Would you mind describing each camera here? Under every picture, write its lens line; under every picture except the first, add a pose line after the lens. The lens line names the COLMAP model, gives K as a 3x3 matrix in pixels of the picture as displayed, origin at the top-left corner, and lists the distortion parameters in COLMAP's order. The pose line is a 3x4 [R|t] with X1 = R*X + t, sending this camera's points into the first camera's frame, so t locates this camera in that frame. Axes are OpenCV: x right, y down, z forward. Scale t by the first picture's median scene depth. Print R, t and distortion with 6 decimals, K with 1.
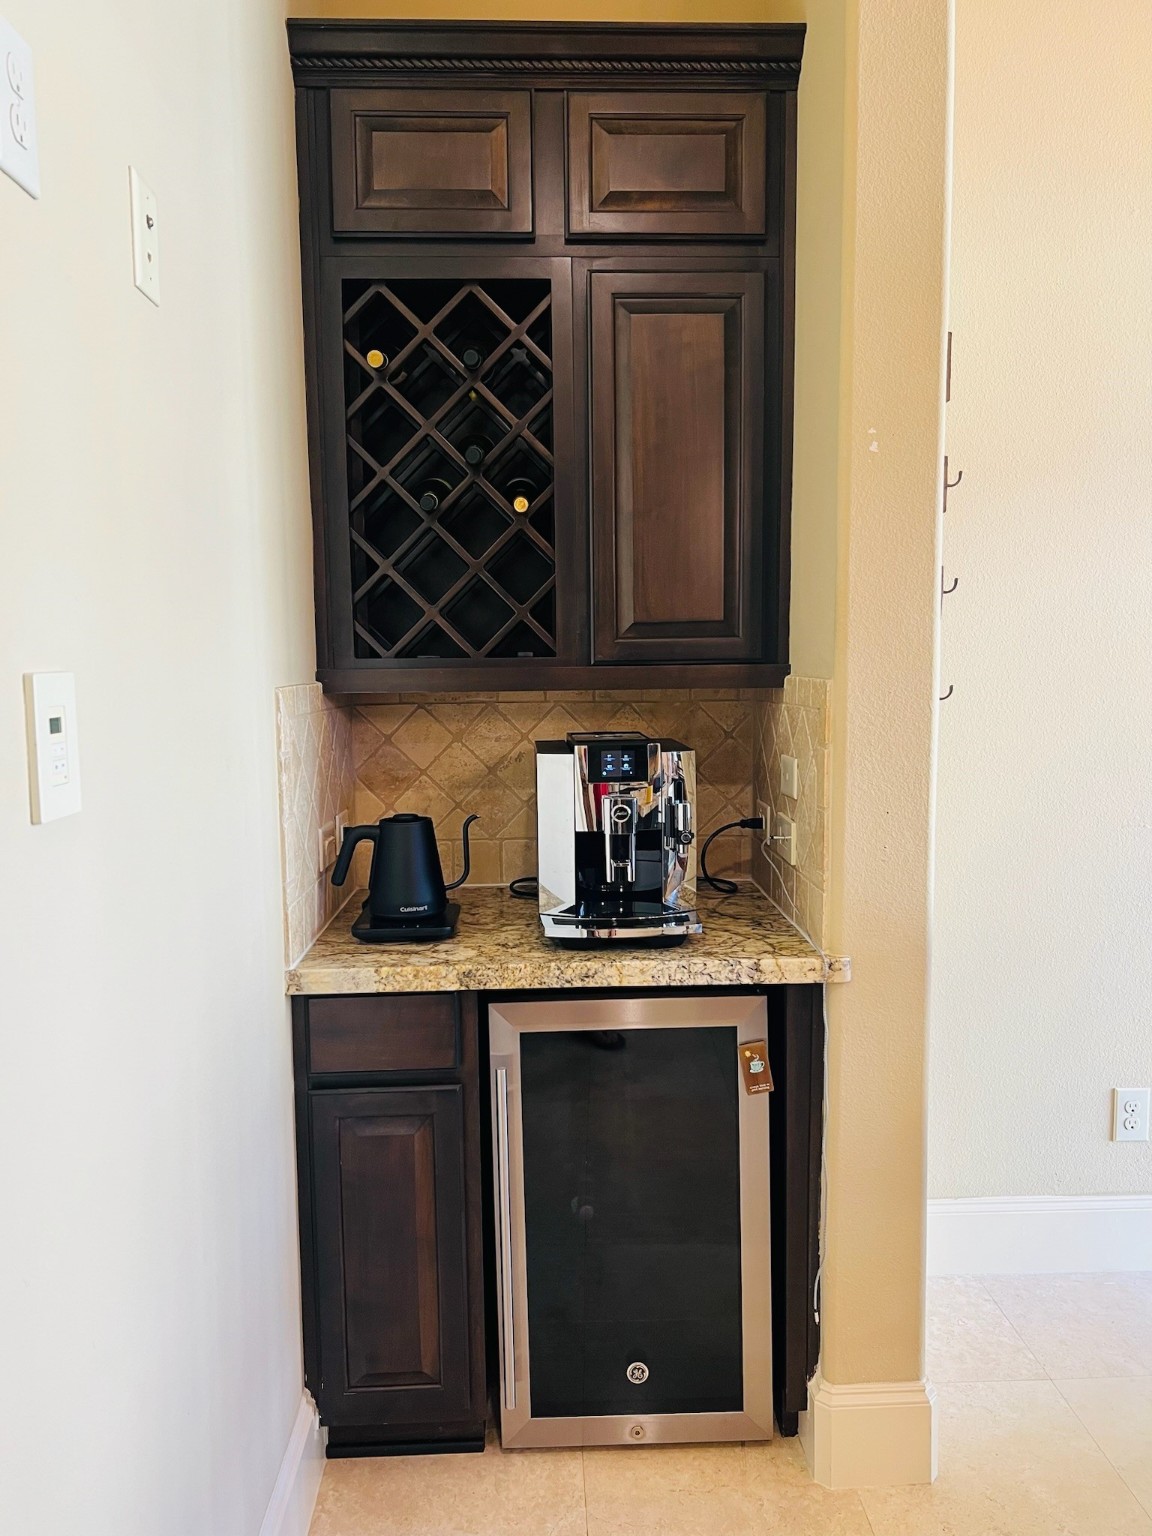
lens RADIAL K [[1168.2, 0, 576.0], [0, 1168.2, 768.0], [0, 0, 1]] dist [0.058414, -0.005505]
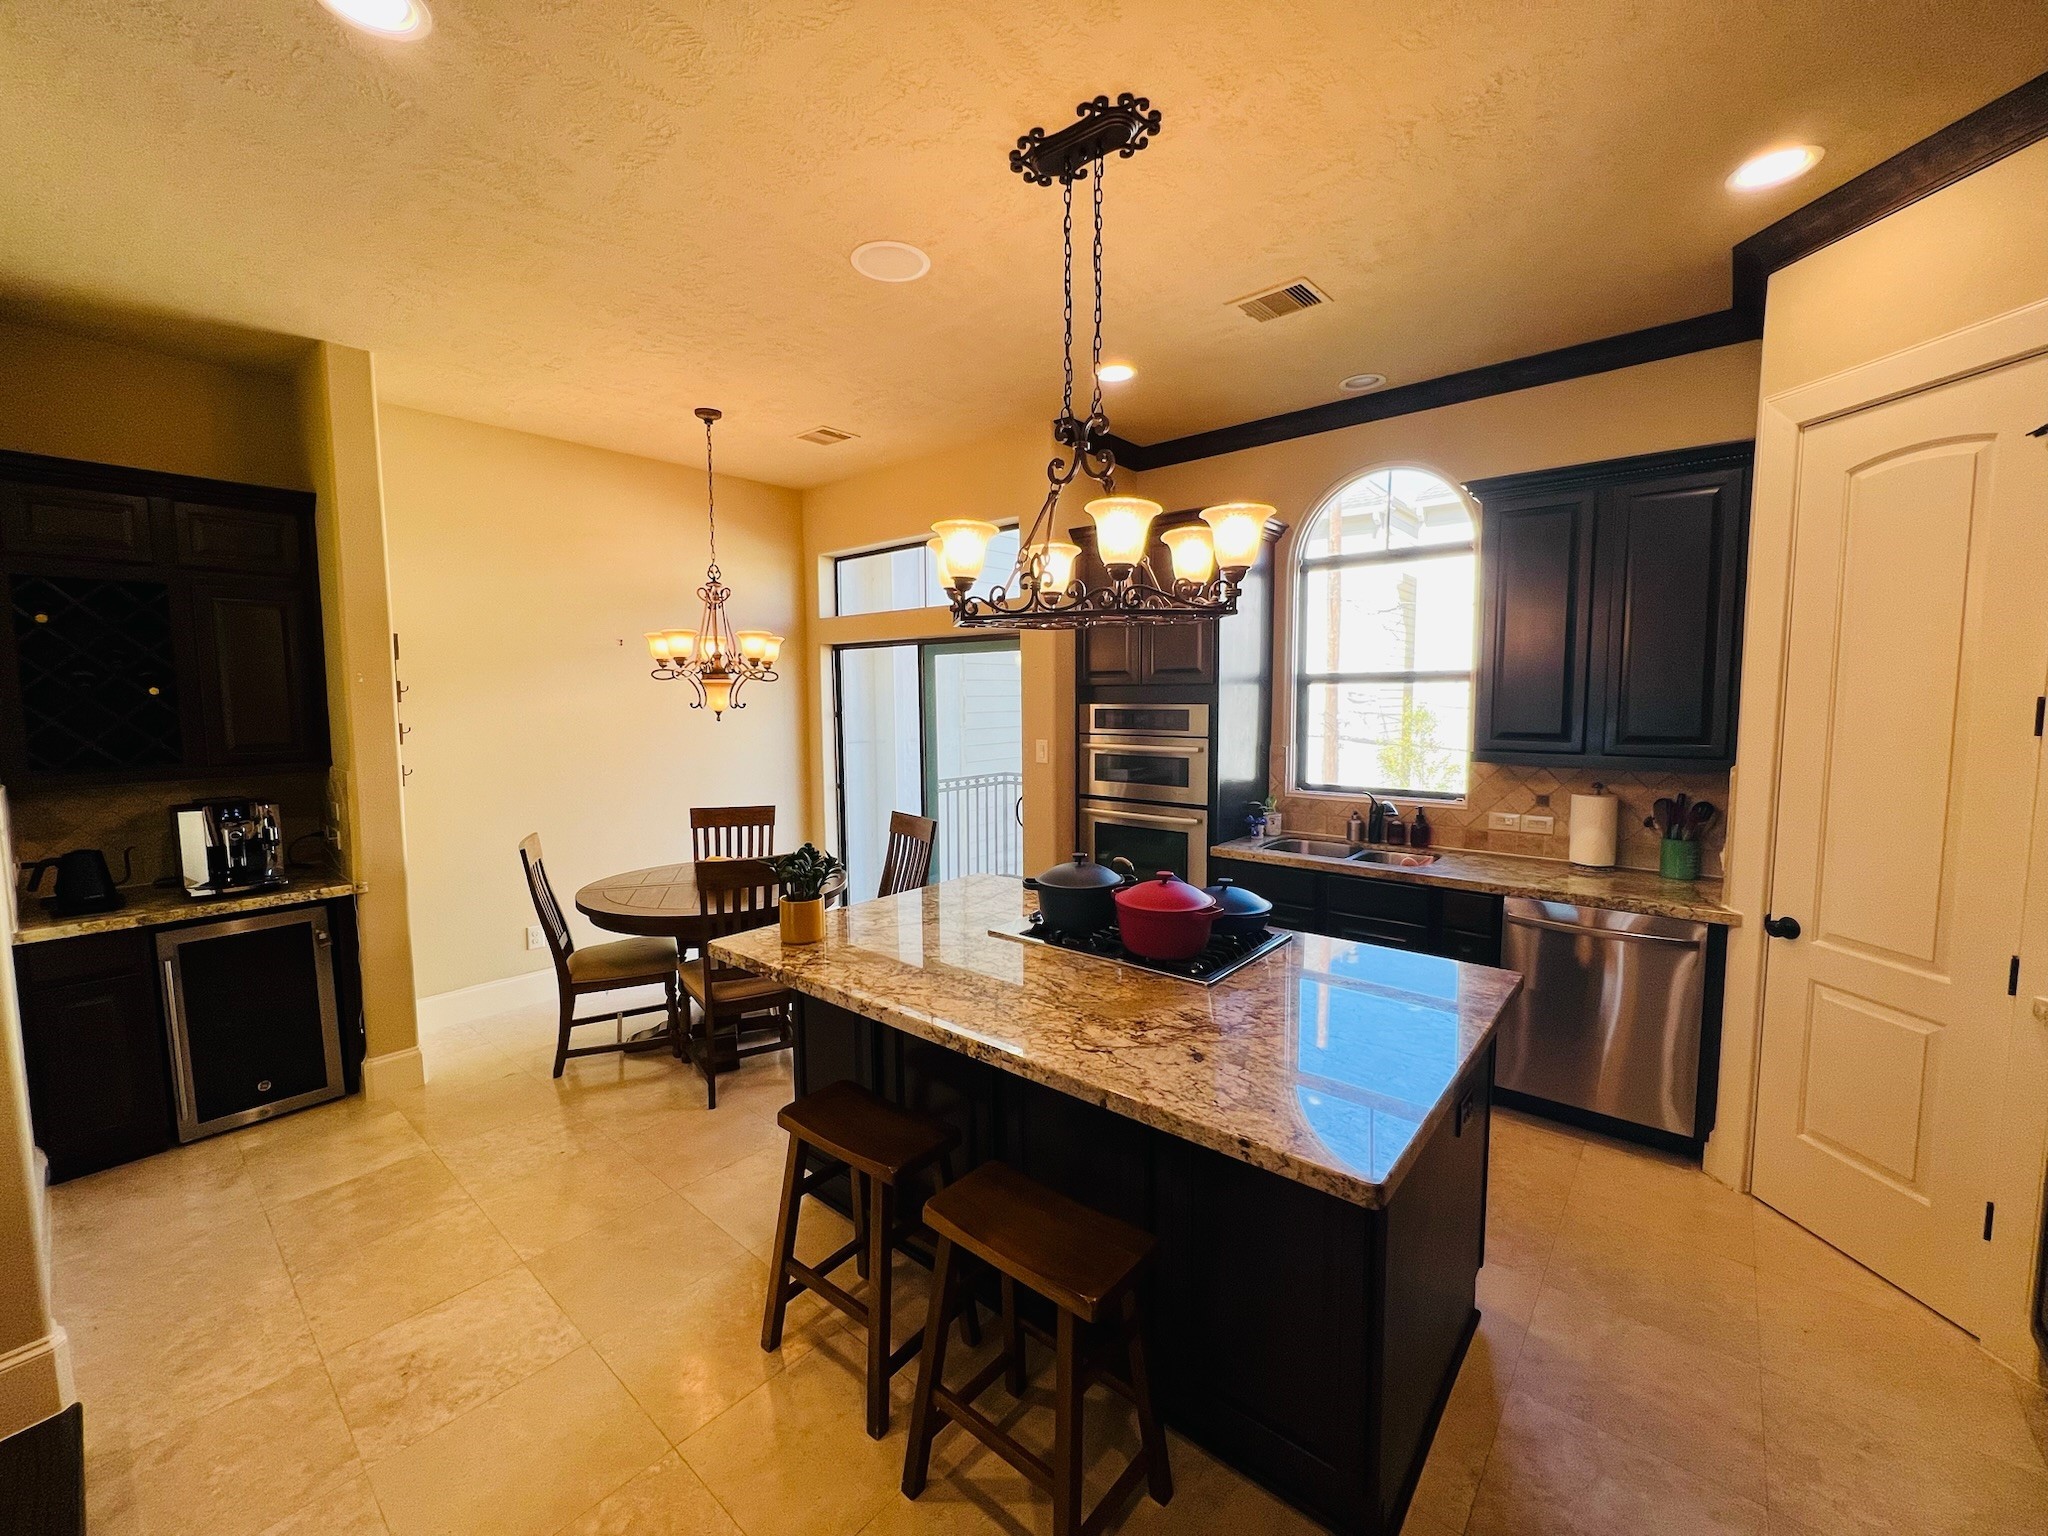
lens RADIAL K [[821.0, 0, 1021.6], [0, 821.0, 761.6], [0, 0, 1]] dist [-0.002620, 0.000290]
pose [[0.676819, -0.053435, 0.734208, -0.084112], [0.073203, 0.997304, 0.005102, -0.000293], [-0.732501, 0.050293, 0.678906, -1.136505]]
